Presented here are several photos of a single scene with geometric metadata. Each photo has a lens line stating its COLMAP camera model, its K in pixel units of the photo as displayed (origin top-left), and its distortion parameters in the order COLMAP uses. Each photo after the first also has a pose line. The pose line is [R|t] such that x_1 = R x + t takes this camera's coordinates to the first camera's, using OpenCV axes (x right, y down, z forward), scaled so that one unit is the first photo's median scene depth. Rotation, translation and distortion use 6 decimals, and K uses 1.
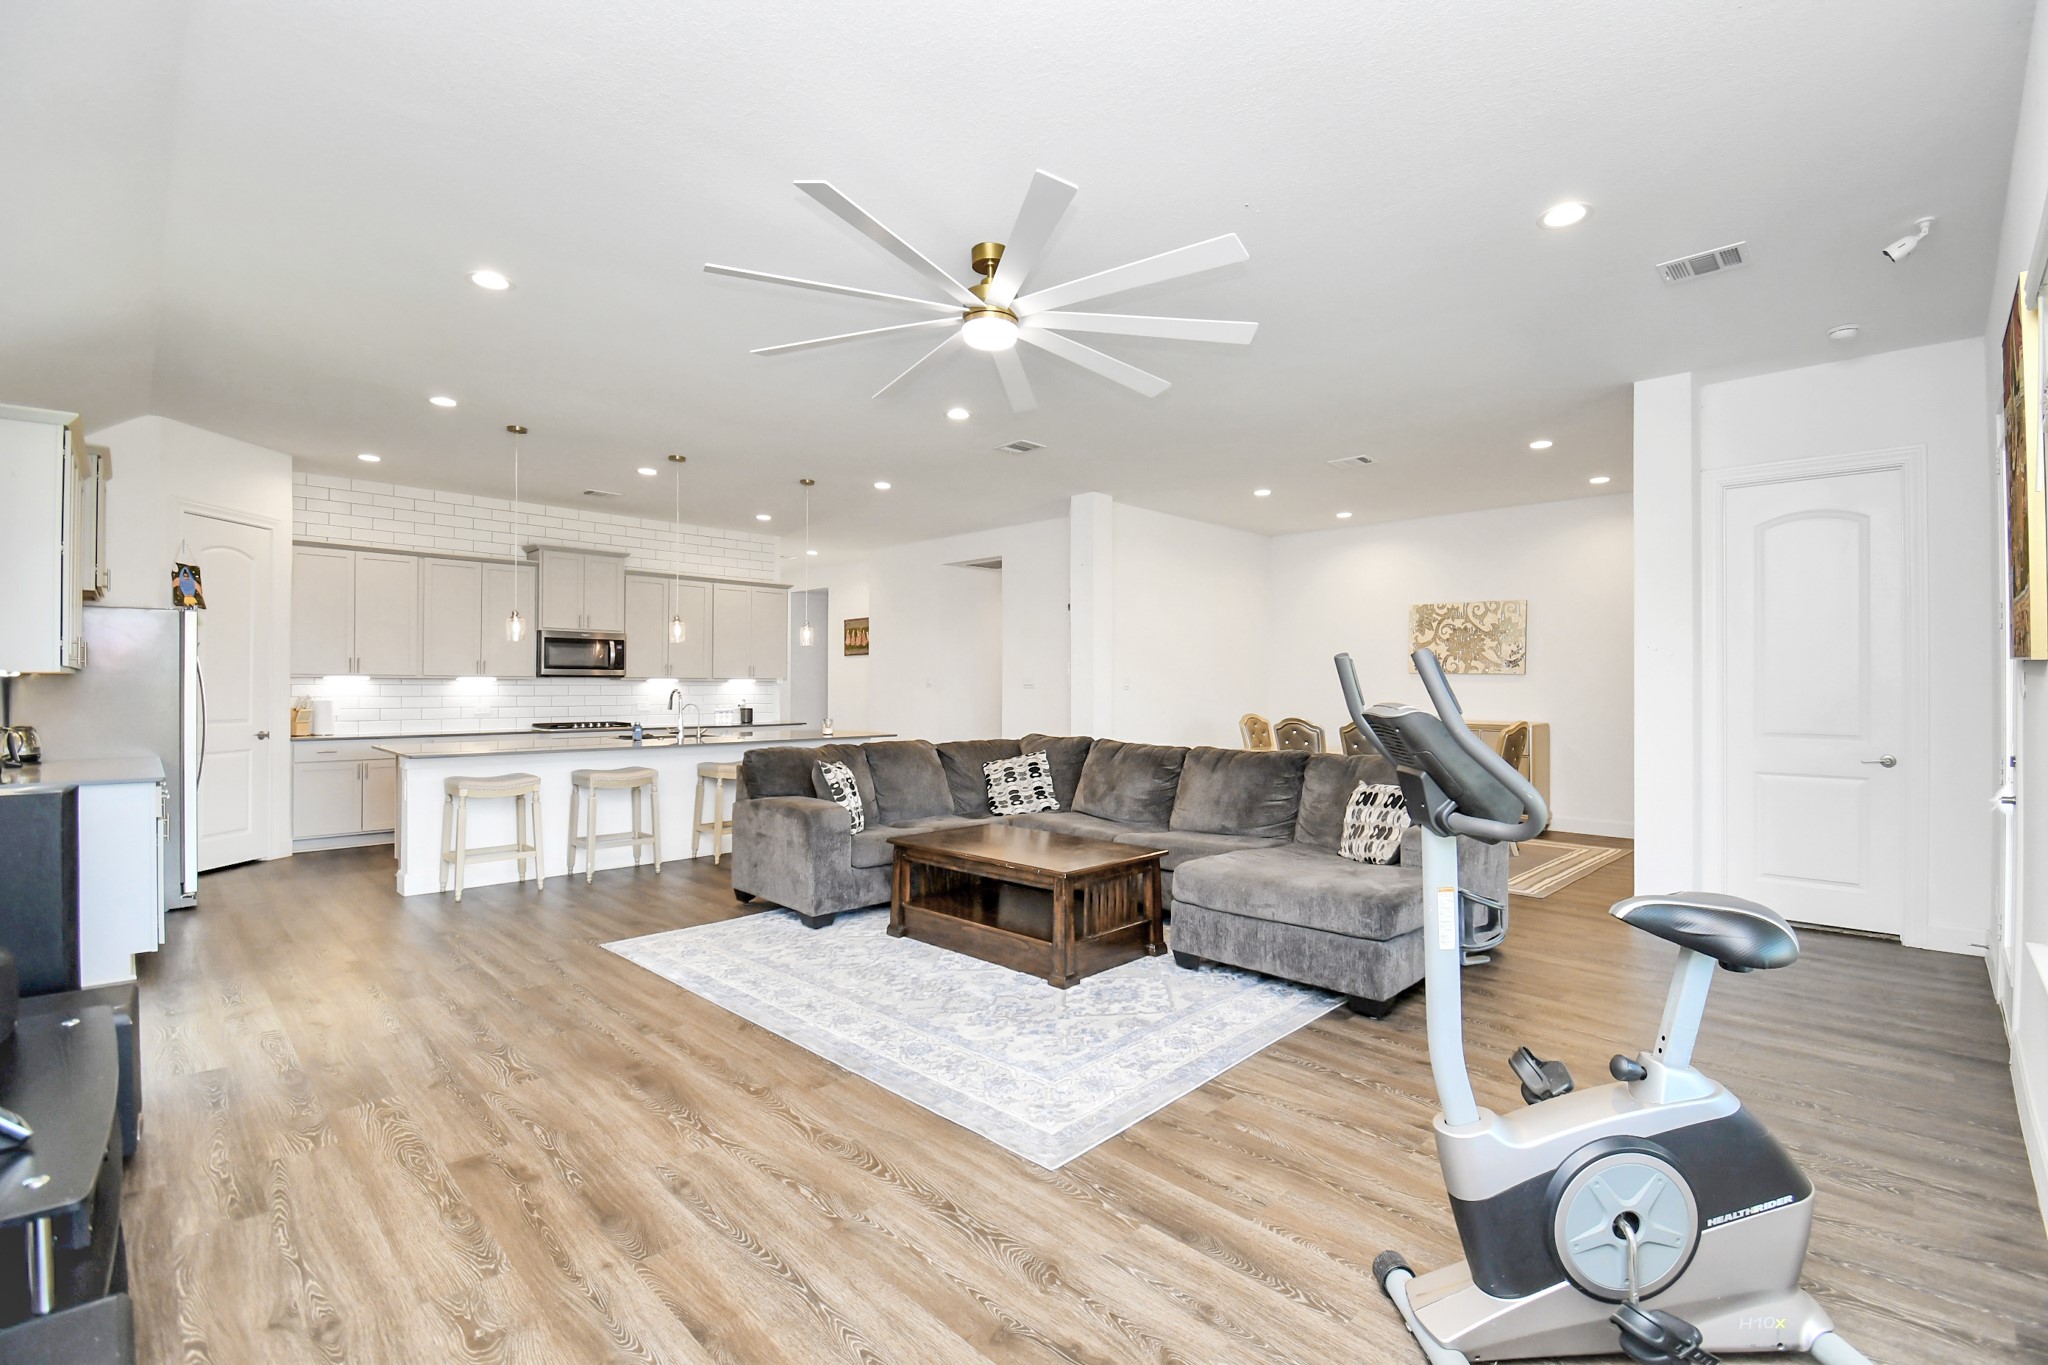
lens RADIAL K [[900.2, 0, 1038.7], [0, 900.2, 681.8], [0, 0, 1]] dist [0.019089, -0.024898]
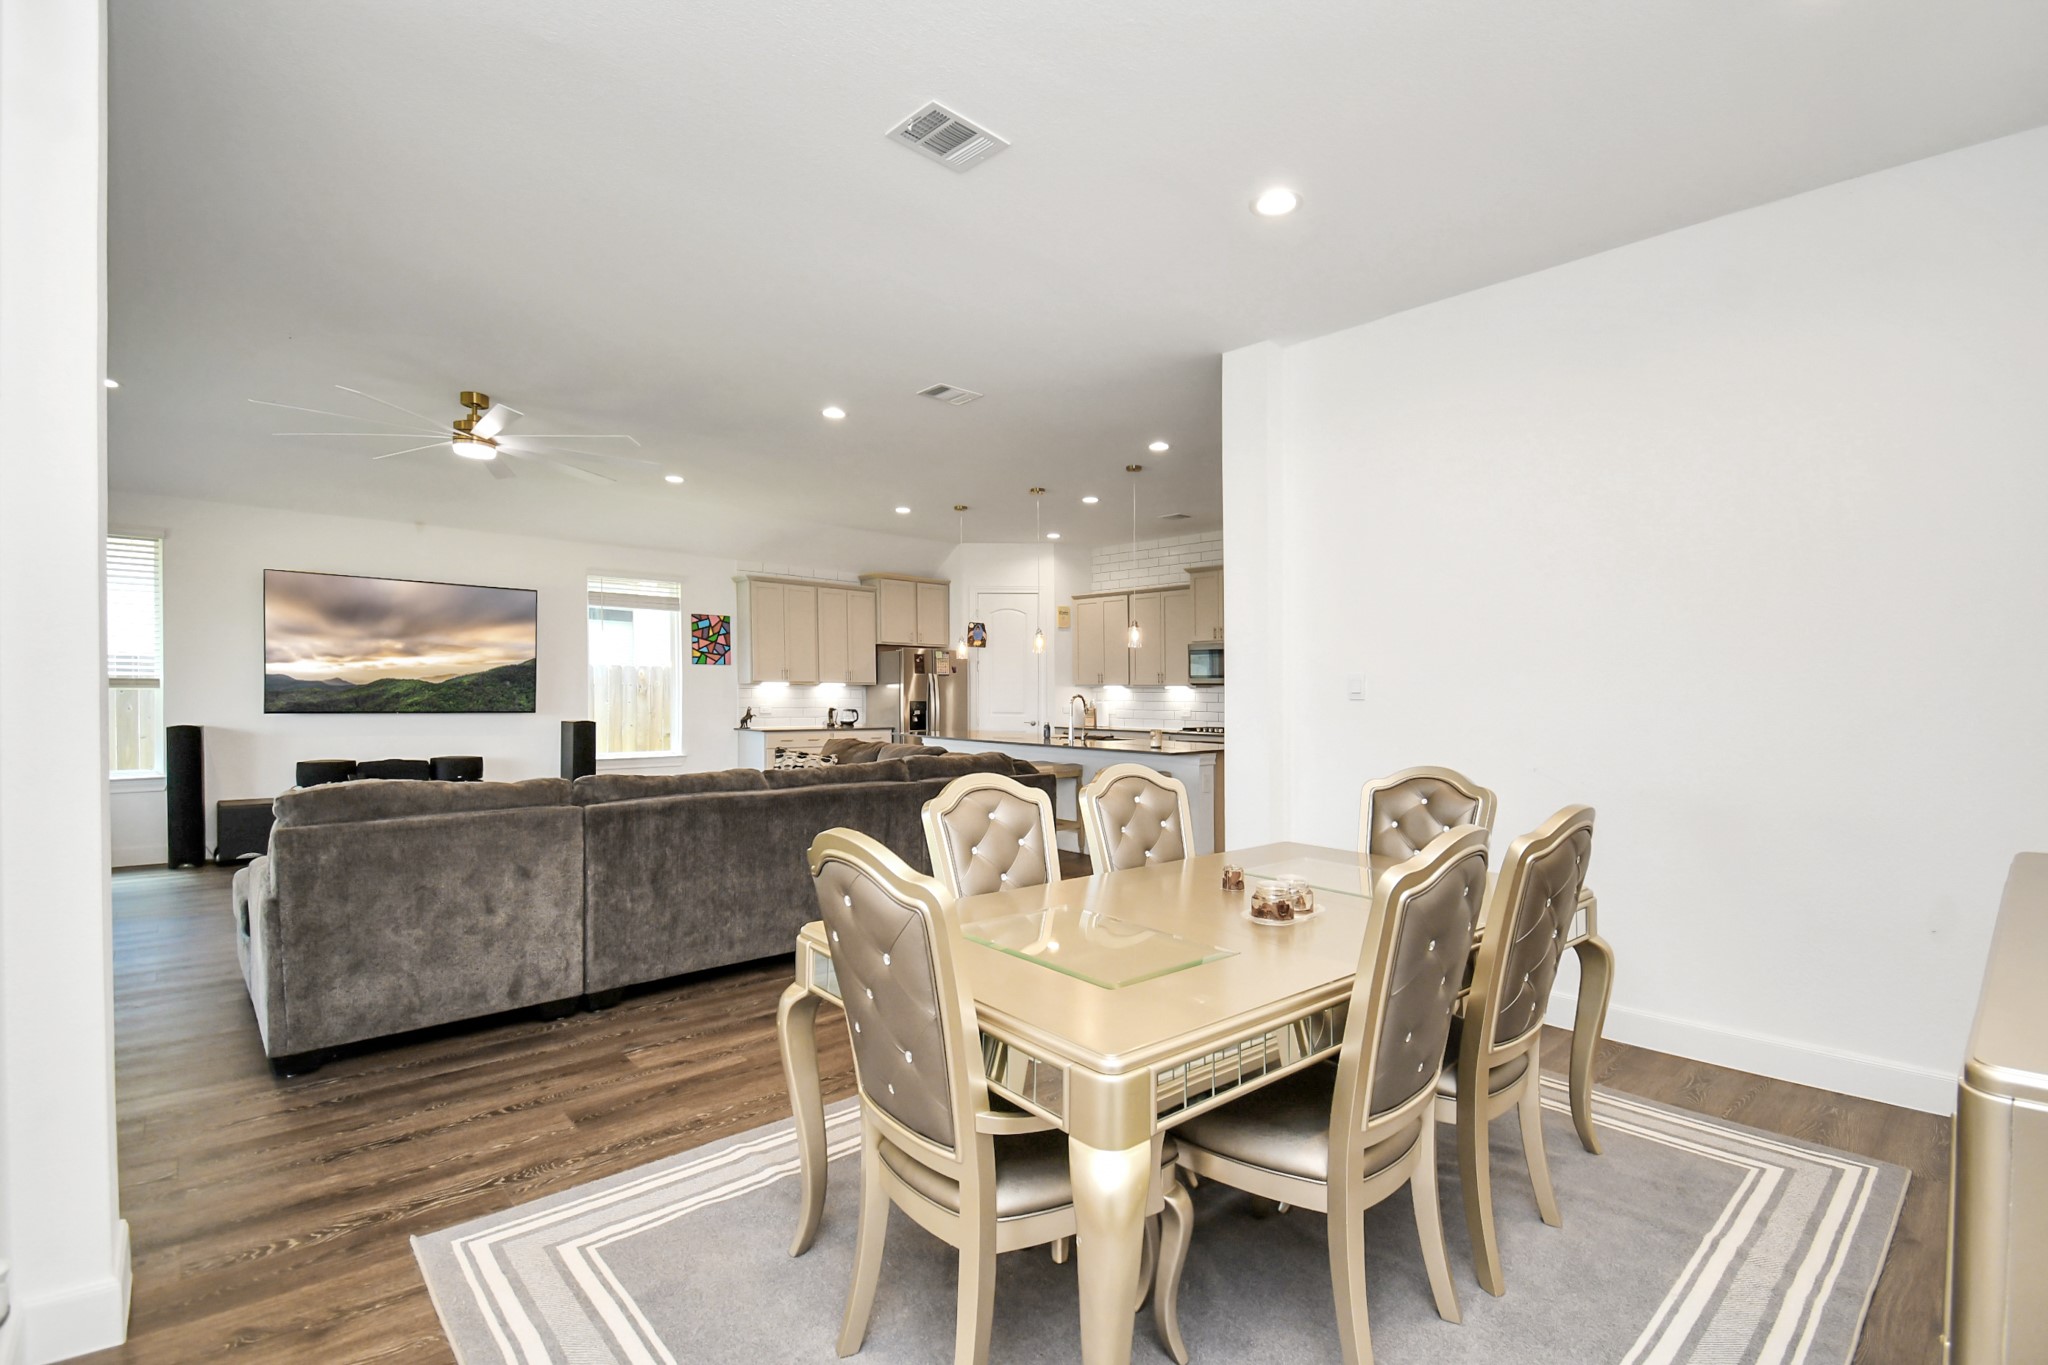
lens RADIAL K [[919.5, 0, 1022.6], [0, 919.5, 720.2], [0, 0, 1]] dist [0.001613, -0.000013]
pose [[-0.040567, 0.030370, -0.998715, 0.740376], [-0.006084, 0.999512, 0.030641, 0.004201], [0.999158, 0.007319, -0.040363, 1.002301]]
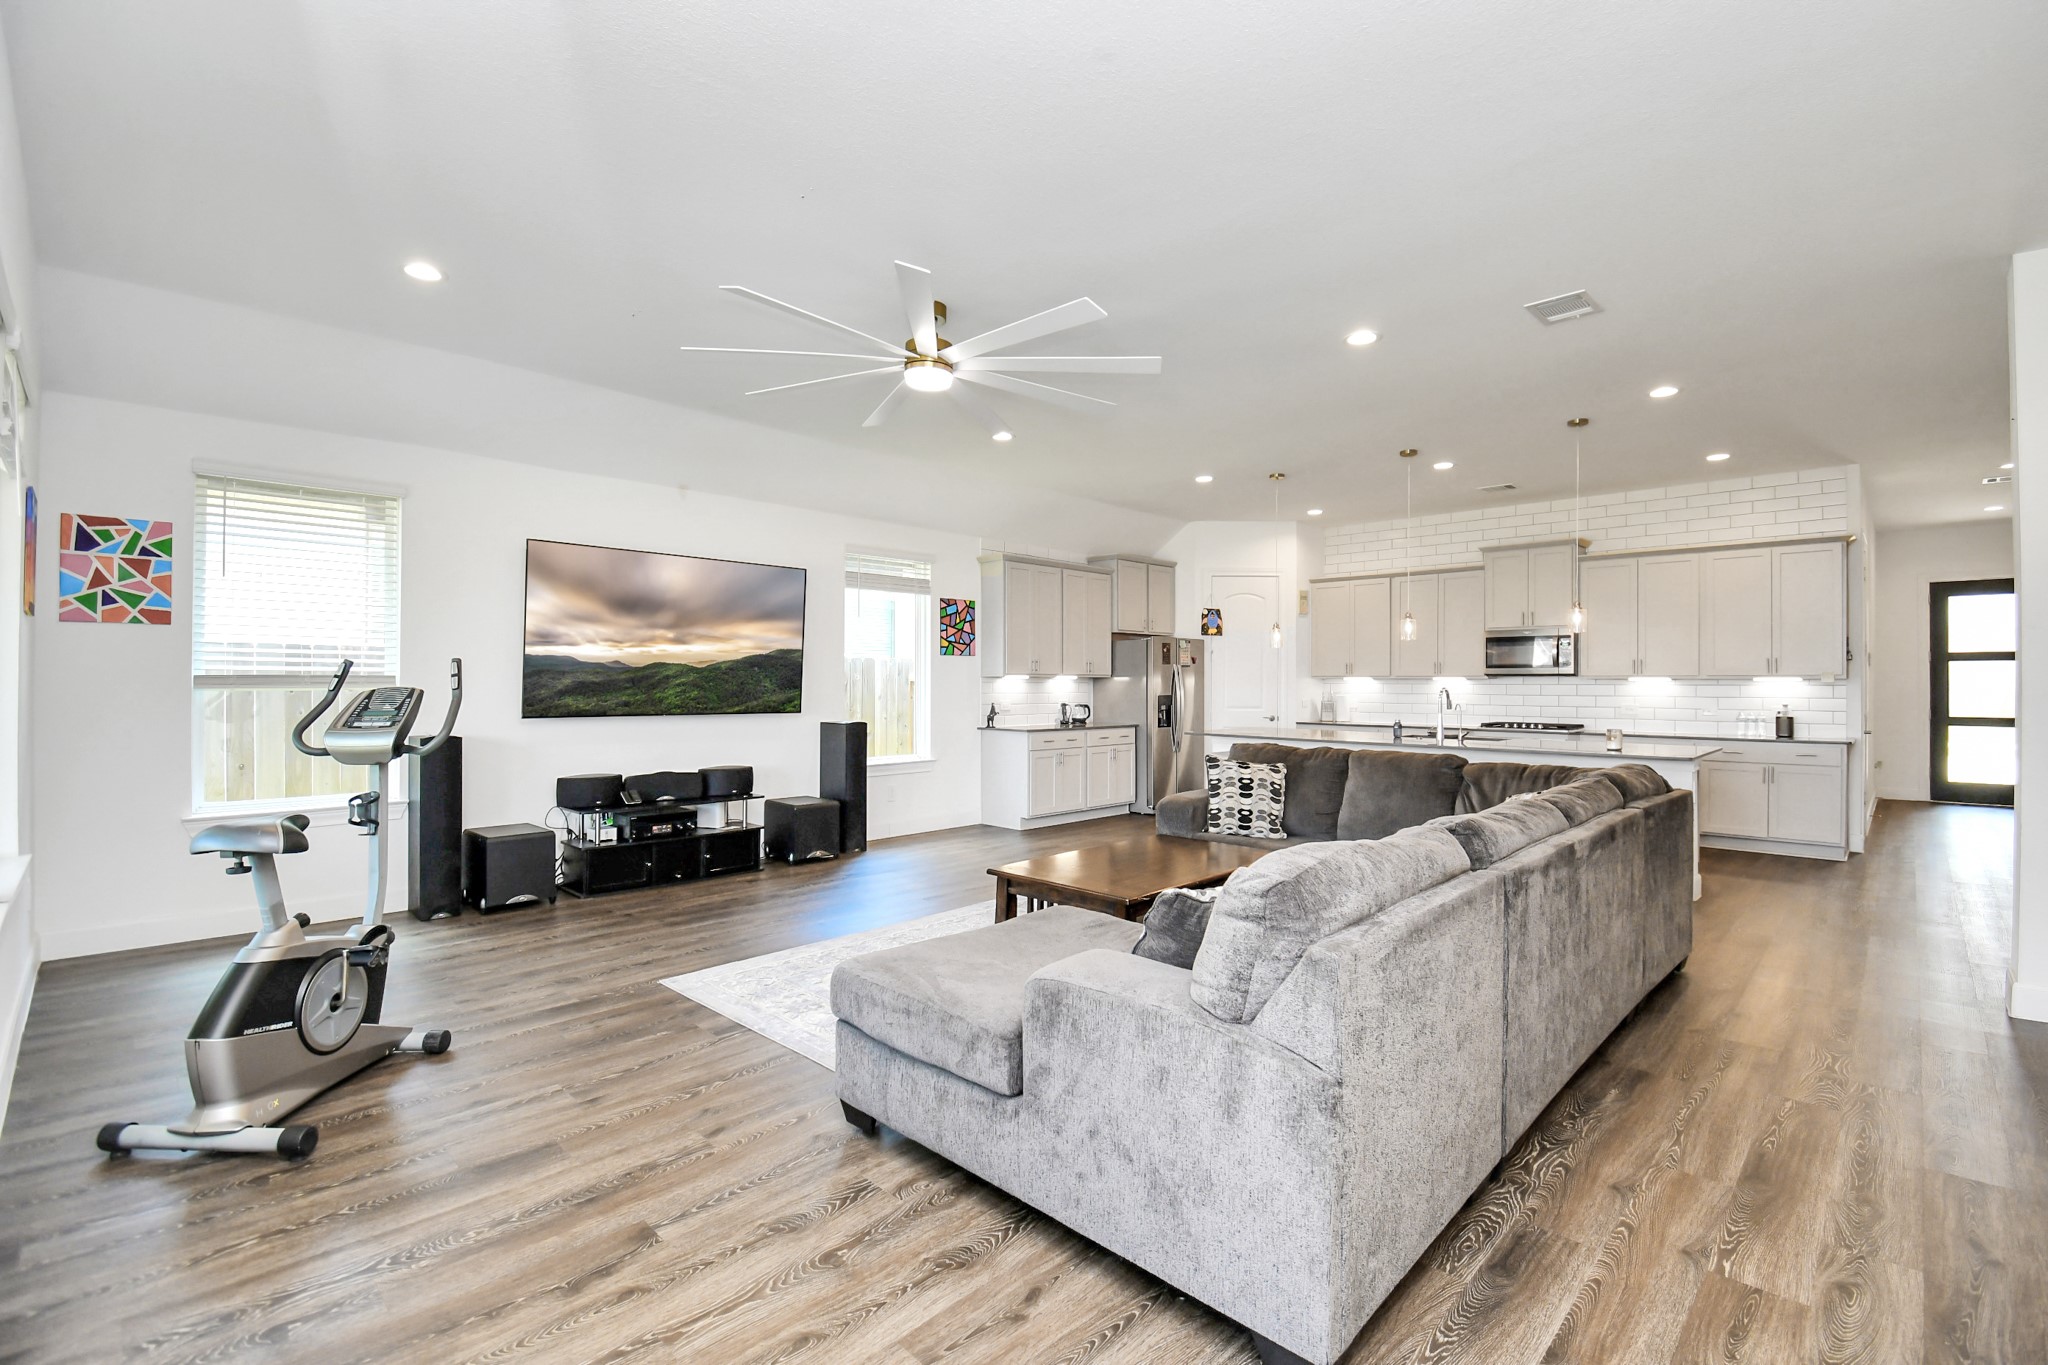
lens RADIAL K [[900.2, 0, 1038.7], [0, 900.2, 681.8], [0, 0, 1]] dist [0.019089, -0.024898]
pose [[0.014590, -0.002878, -0.999889, 0.568204], [0.001164, 0.999995, -0.002861, 0.003929], [0.999893, -0.001122, 0.014593, 0.574204]]
